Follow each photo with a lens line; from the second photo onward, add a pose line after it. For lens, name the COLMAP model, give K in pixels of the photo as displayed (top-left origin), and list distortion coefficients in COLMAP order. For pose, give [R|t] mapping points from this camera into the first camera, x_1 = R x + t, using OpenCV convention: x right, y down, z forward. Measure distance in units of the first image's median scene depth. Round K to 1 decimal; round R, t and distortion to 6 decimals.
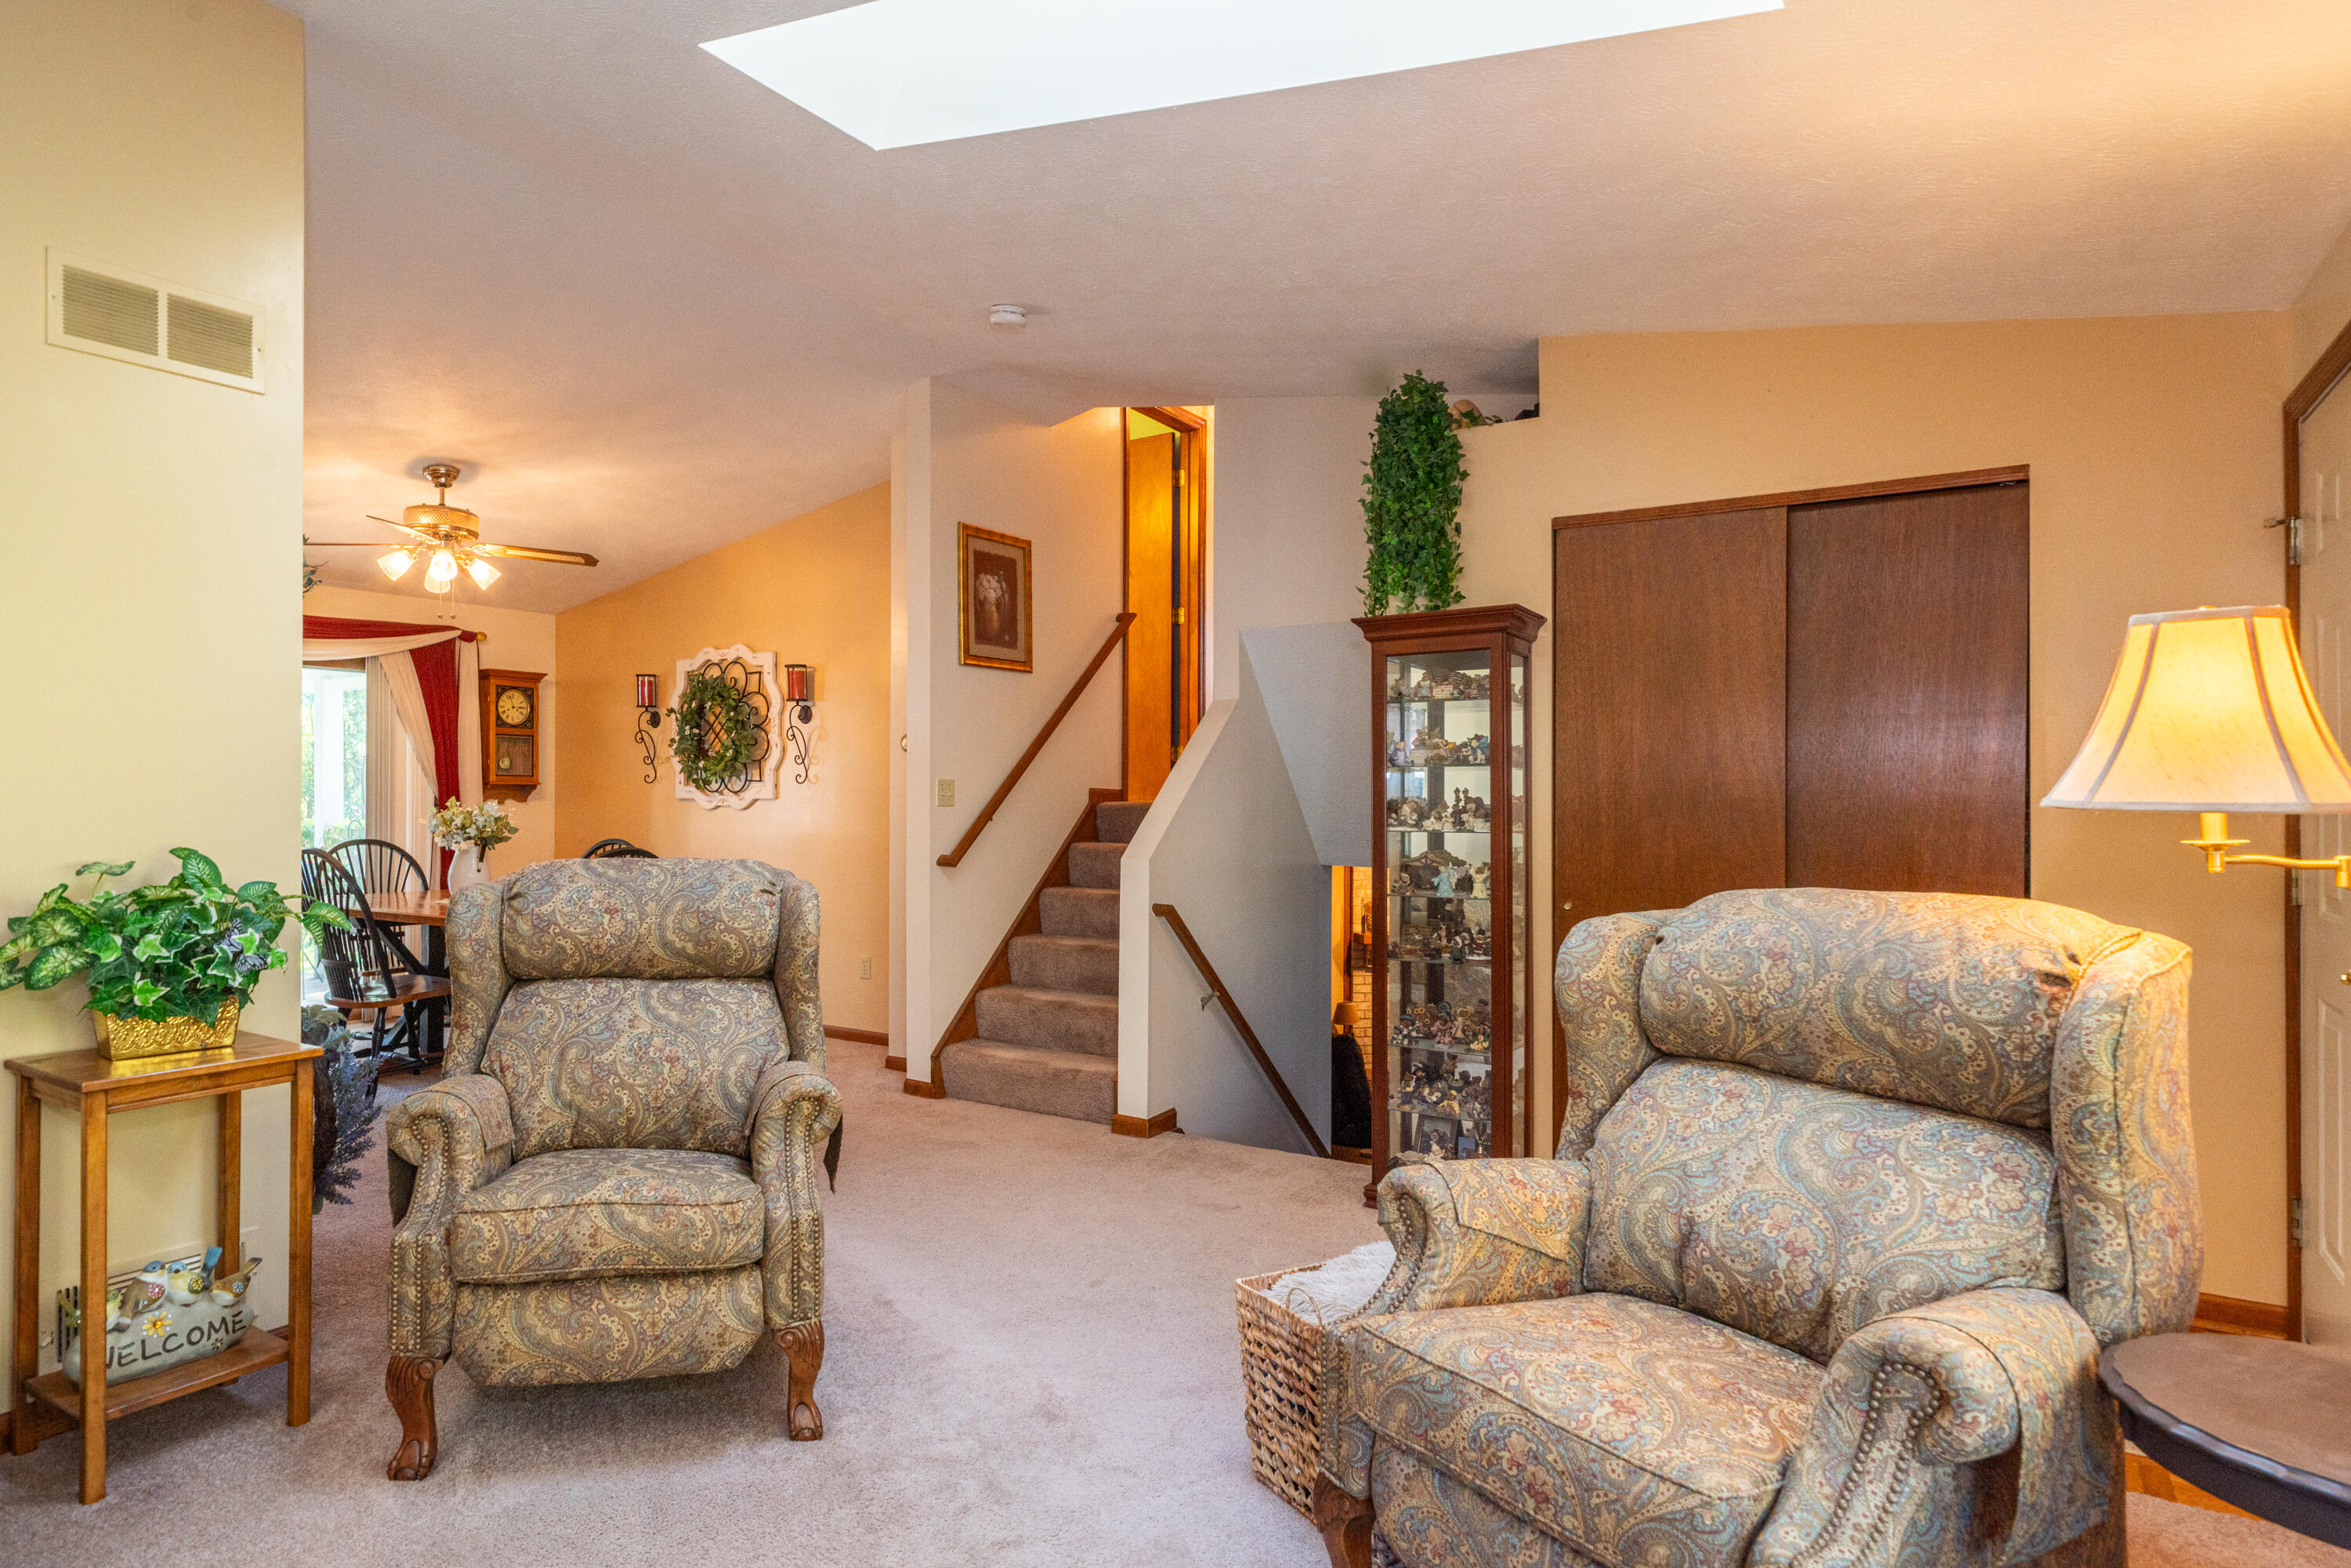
lens RADIAL K [[1300.4, 0, 1156.7], [0, 1300.4, 788.5], [0, 0, 1]] dist [-0.001479, -0.000717]
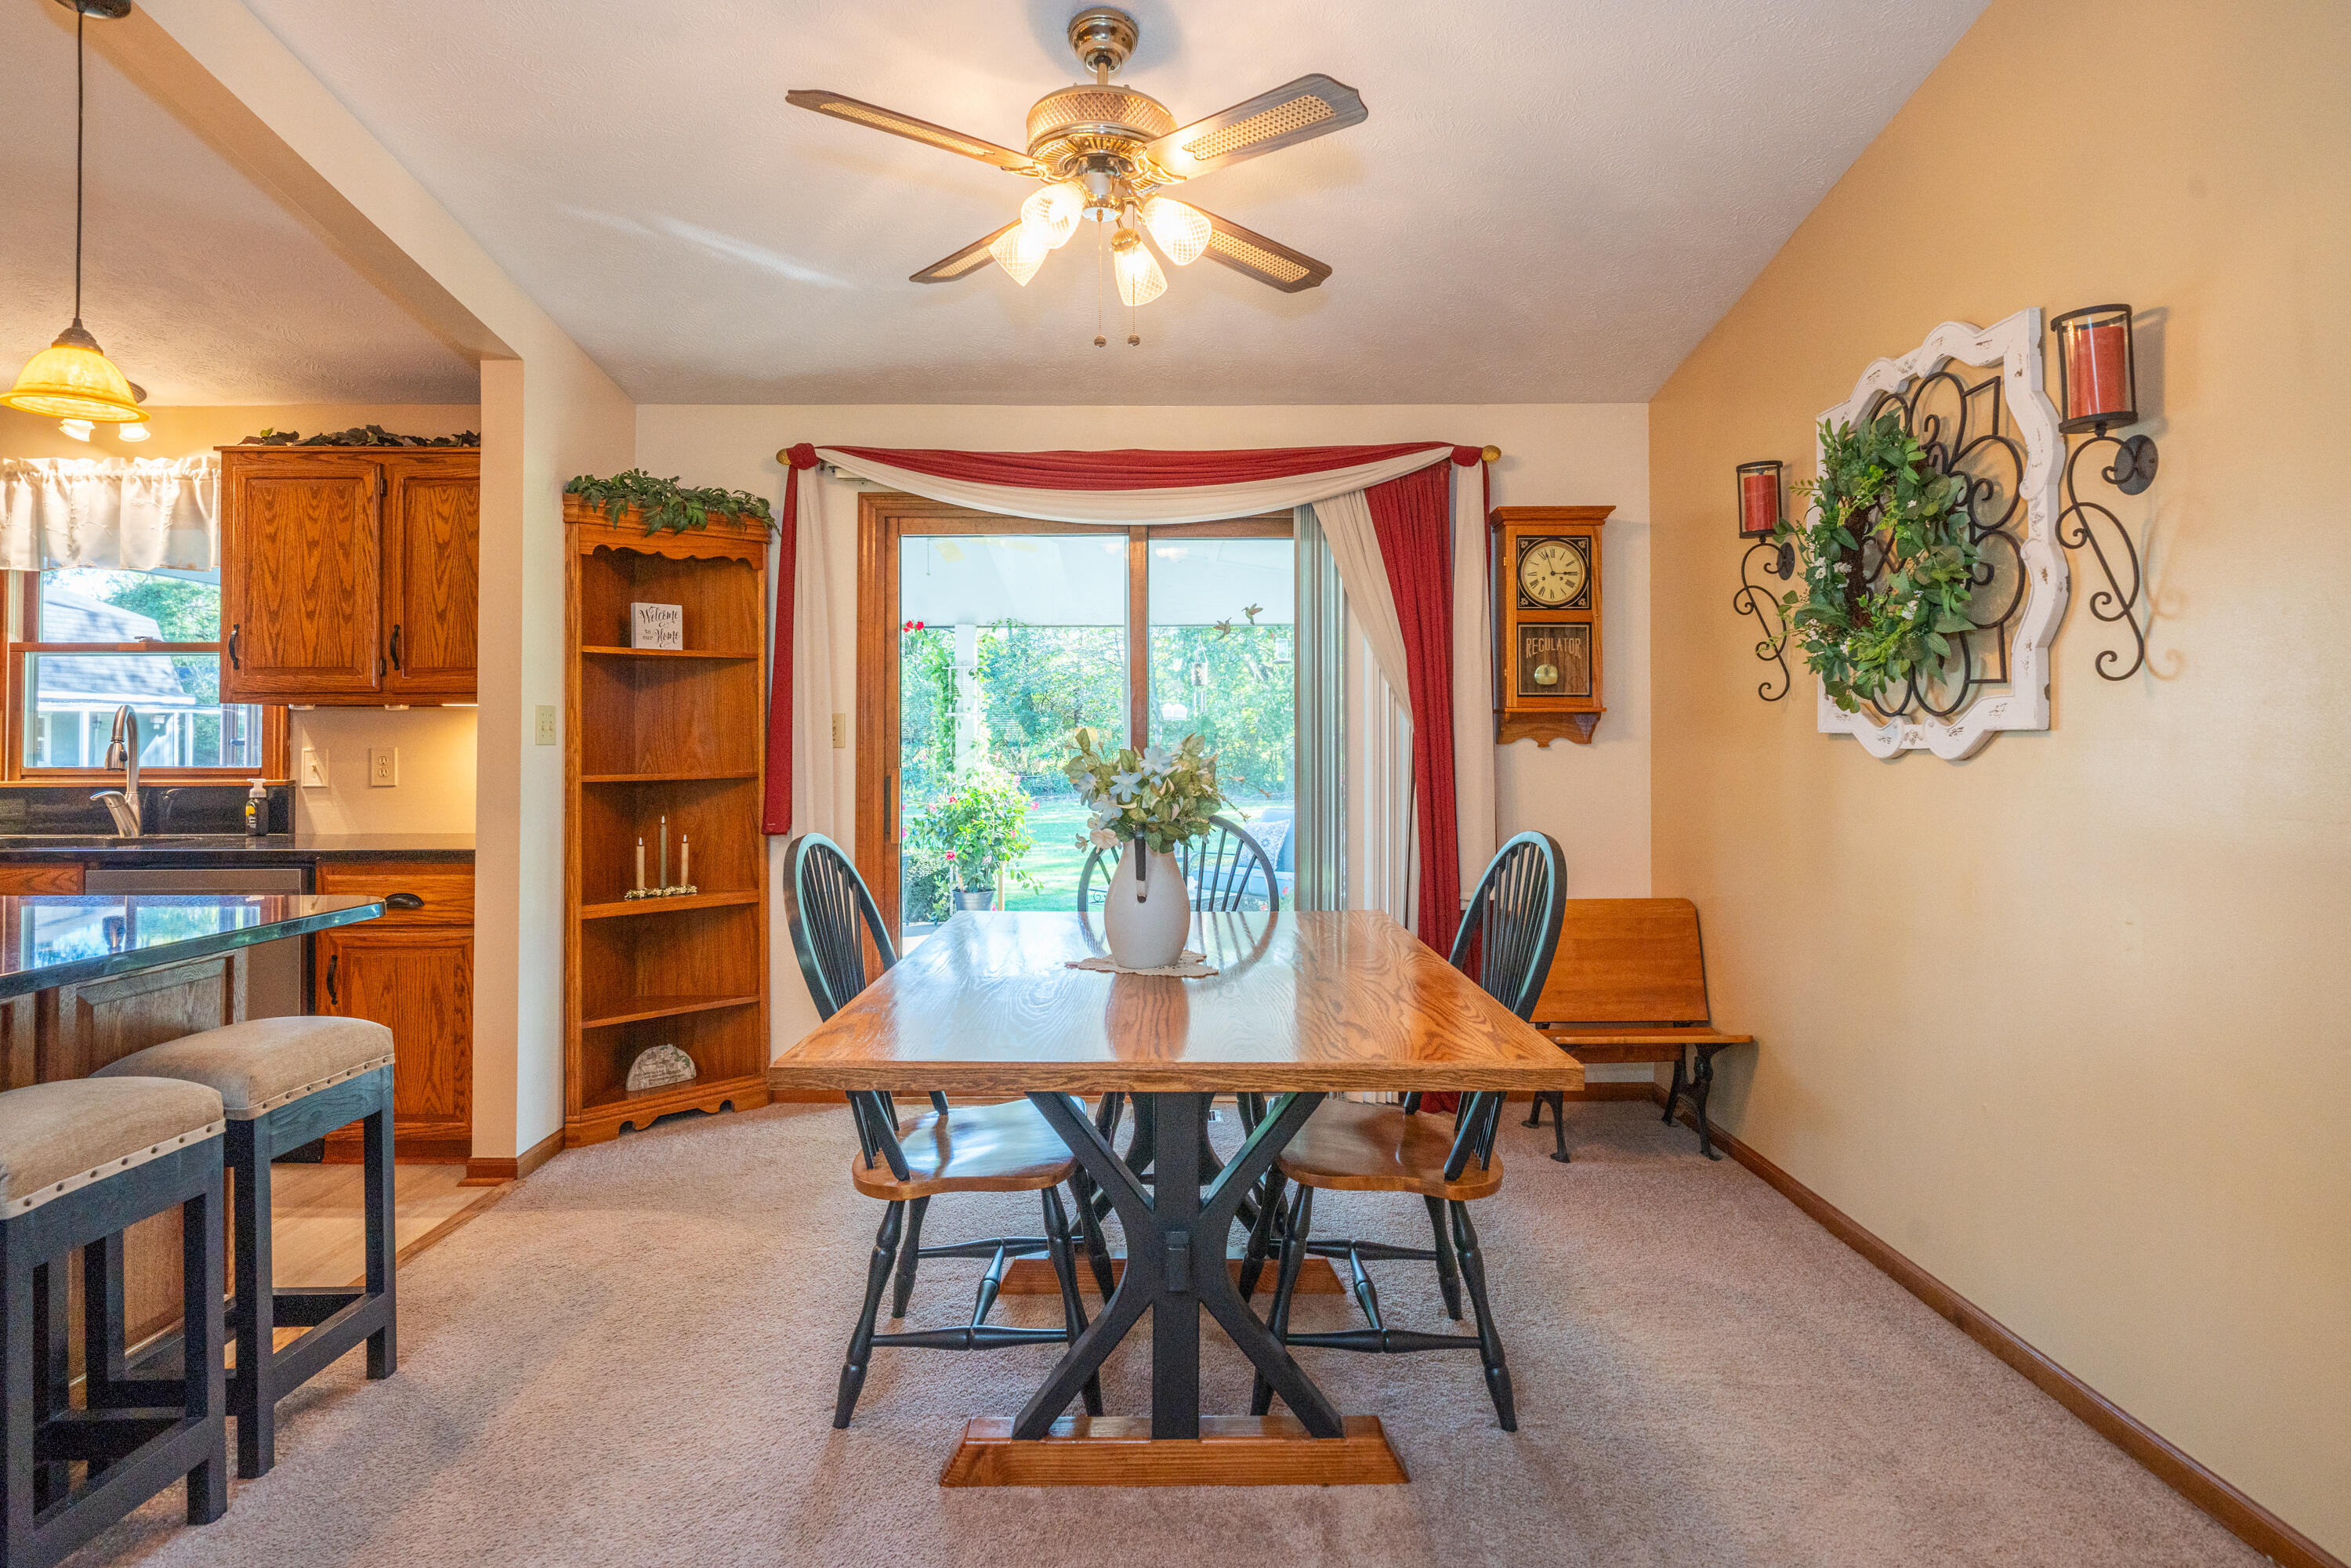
lens RADIAL K [[1296.8, 0, 1169.8], [0, 1296.8, 727.9], [0, 0, 1]] dist [0.000700, -0.000608]
pose [[0.537331, -0.014896, -0.843240, -0.124255], [0.013236, 0.999870, -0.009228, 0.007181], [0.843268, -0.006203, 0.537458, 0.602155]]
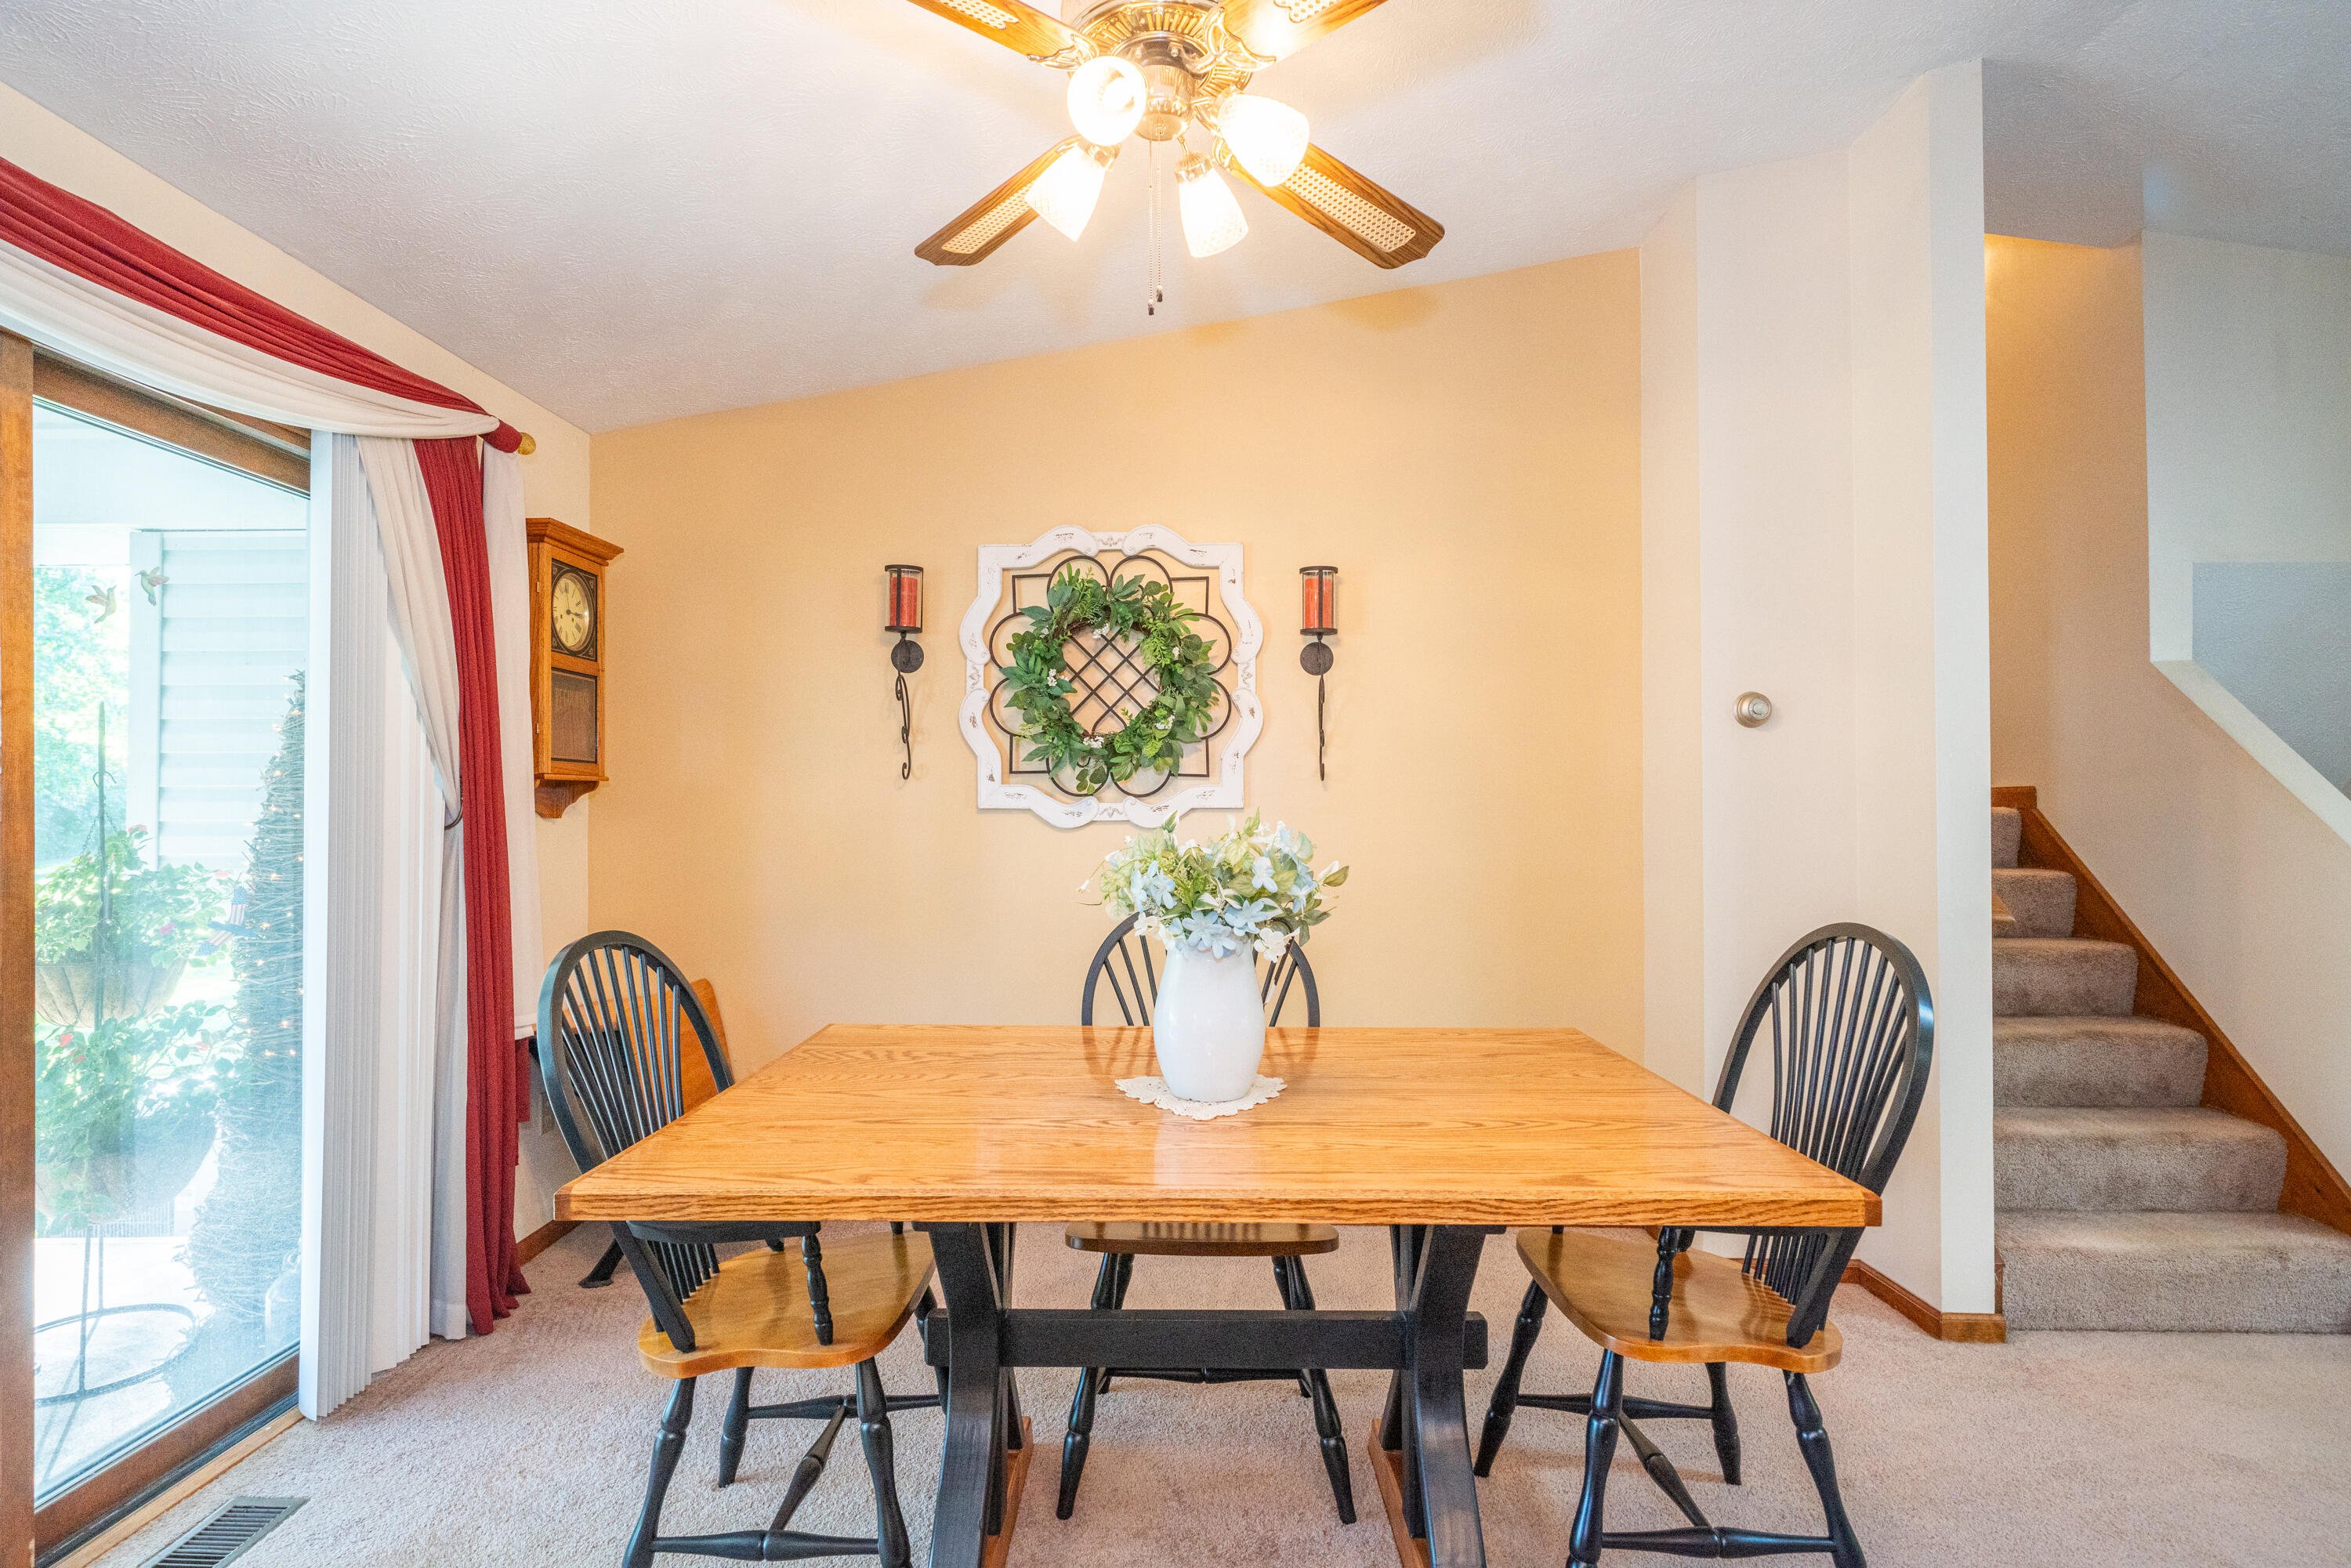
lens RADIAL K [[1268.7, 0, 1167.1], [0, 1268.7, 789.5], [0, 0, 1]] dist [0.002723, 0.000126]
pose [[0.859099, 0.007971, 0.511748, -0.581700], [-0.000483, 0.999891, -0.014763, 0.007676], [-0.511810, 0.012435, 0.859009, 0.541269]]
